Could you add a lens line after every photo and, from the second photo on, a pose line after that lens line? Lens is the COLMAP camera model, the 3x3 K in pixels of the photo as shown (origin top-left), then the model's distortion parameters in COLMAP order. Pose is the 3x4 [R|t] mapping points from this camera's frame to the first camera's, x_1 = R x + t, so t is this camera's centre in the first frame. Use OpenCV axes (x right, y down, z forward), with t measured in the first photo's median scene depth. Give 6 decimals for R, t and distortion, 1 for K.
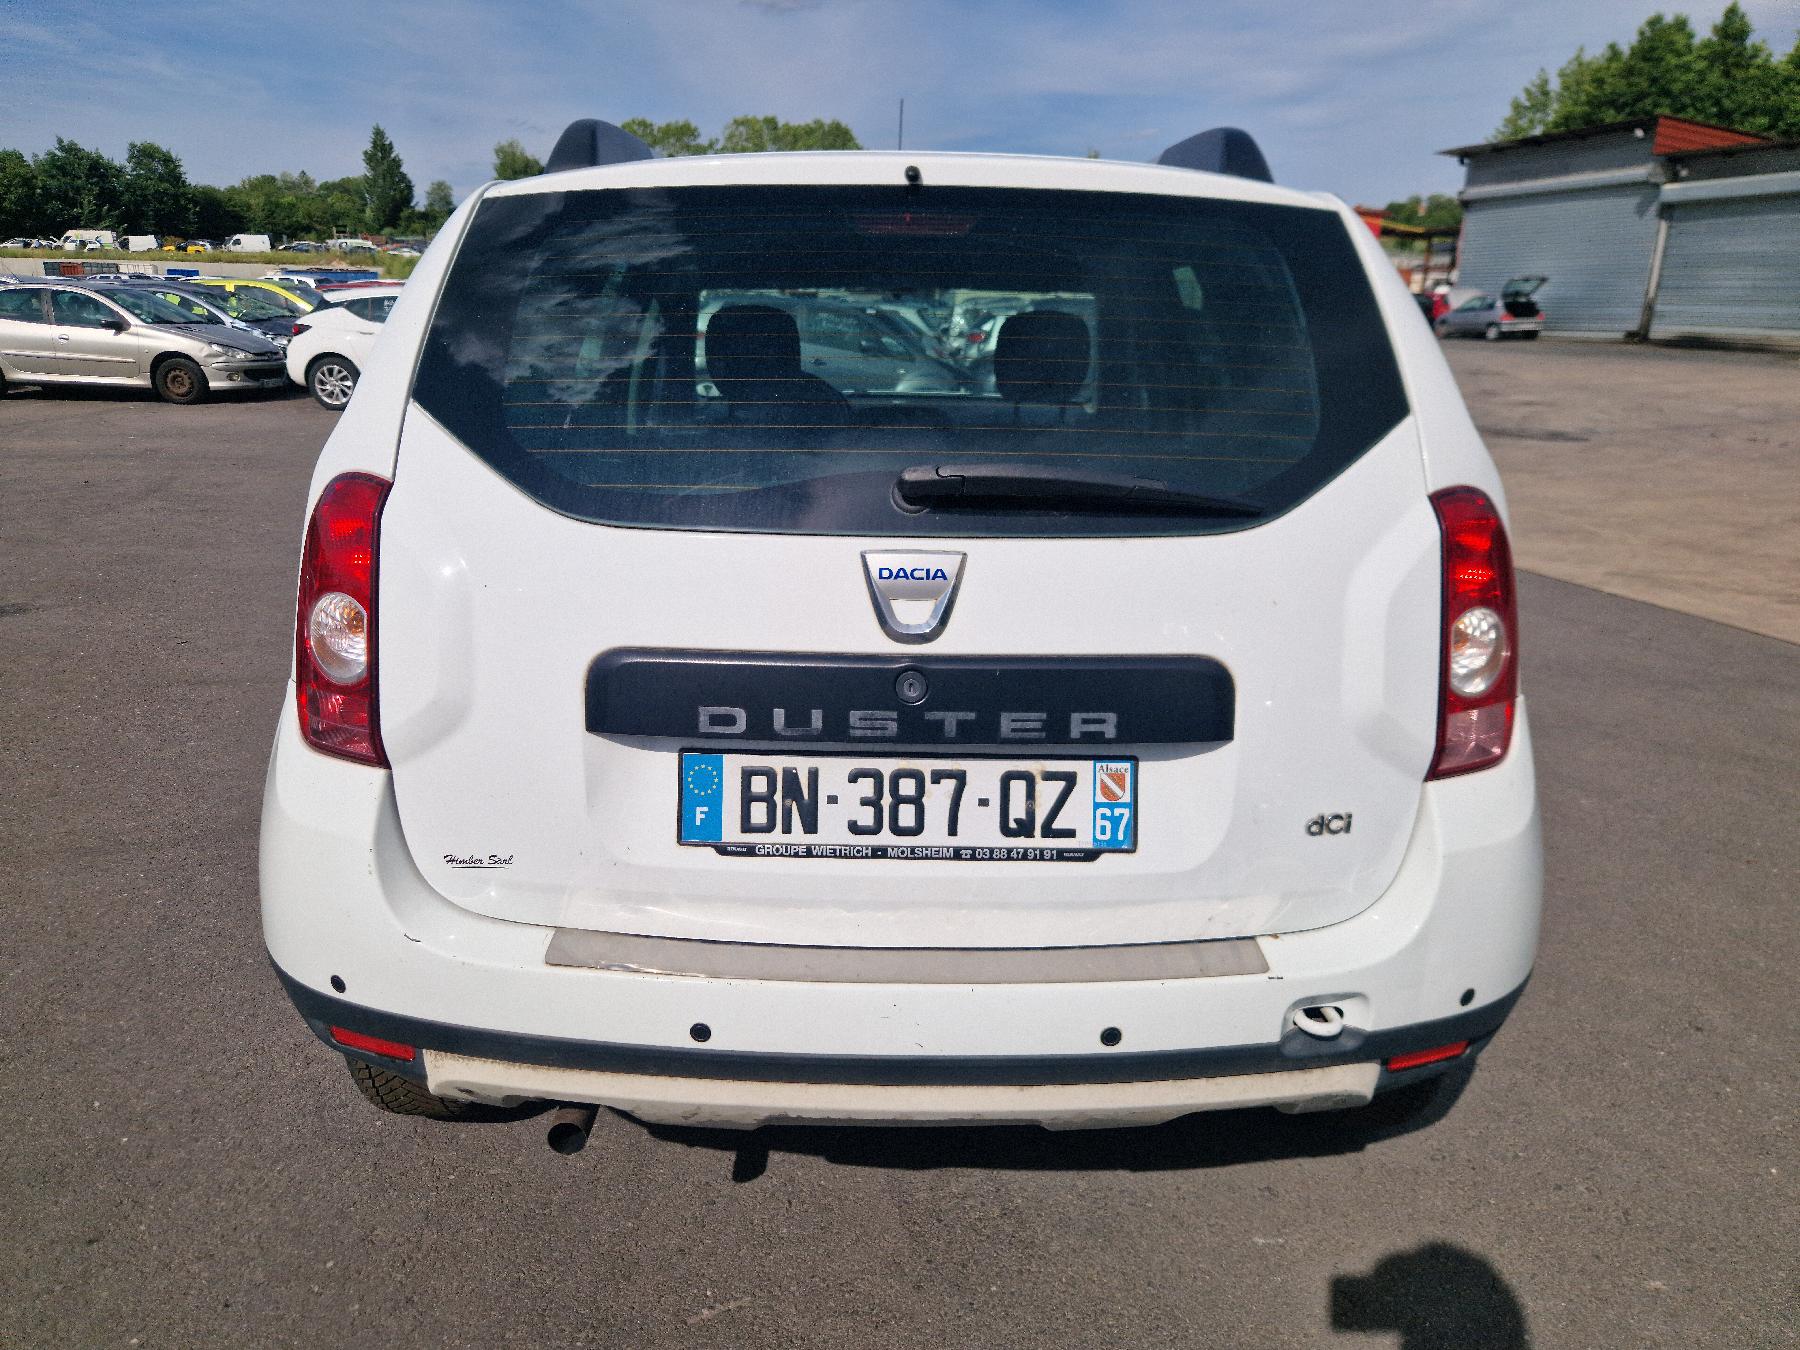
lens RADIAL K [[1264.9, 0, 893.9], [0, 1264.9, 659.5], [0, 0, 1]] dist [0.076287, -0.068852]
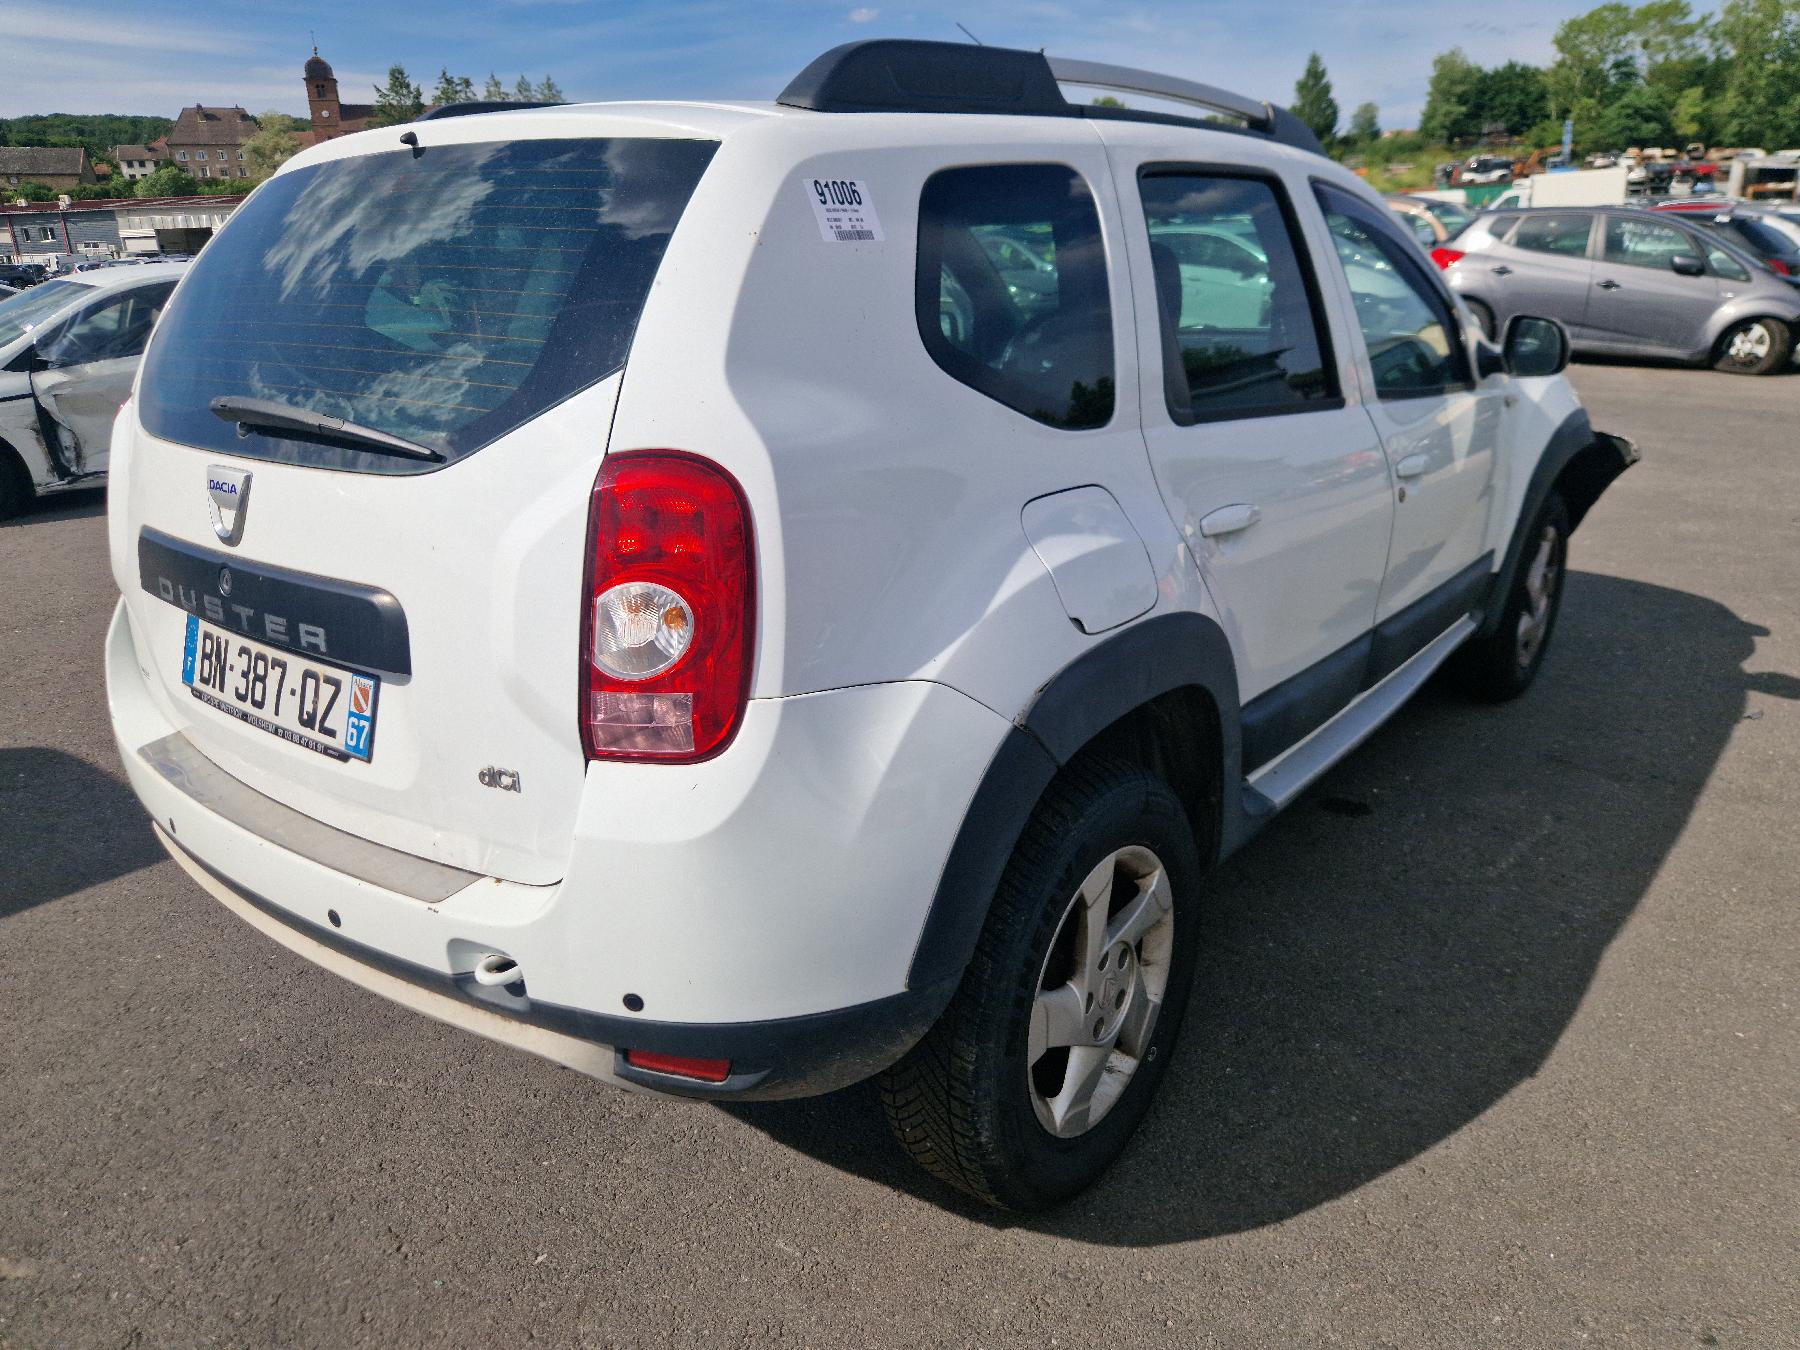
lens RADIAL K [[1264.9, 0, 893.9], [0, 1264.9, 659.5], [0, 0, 1]] dist [0.076287, -0.068852]
pose [[0.775292, 0.164724, -0.609745, 1.194969], [-0.132821, 0.986325, 0.097575, -0.103246], [0.617480, 0.005338, 0.786569, 0.410513]]
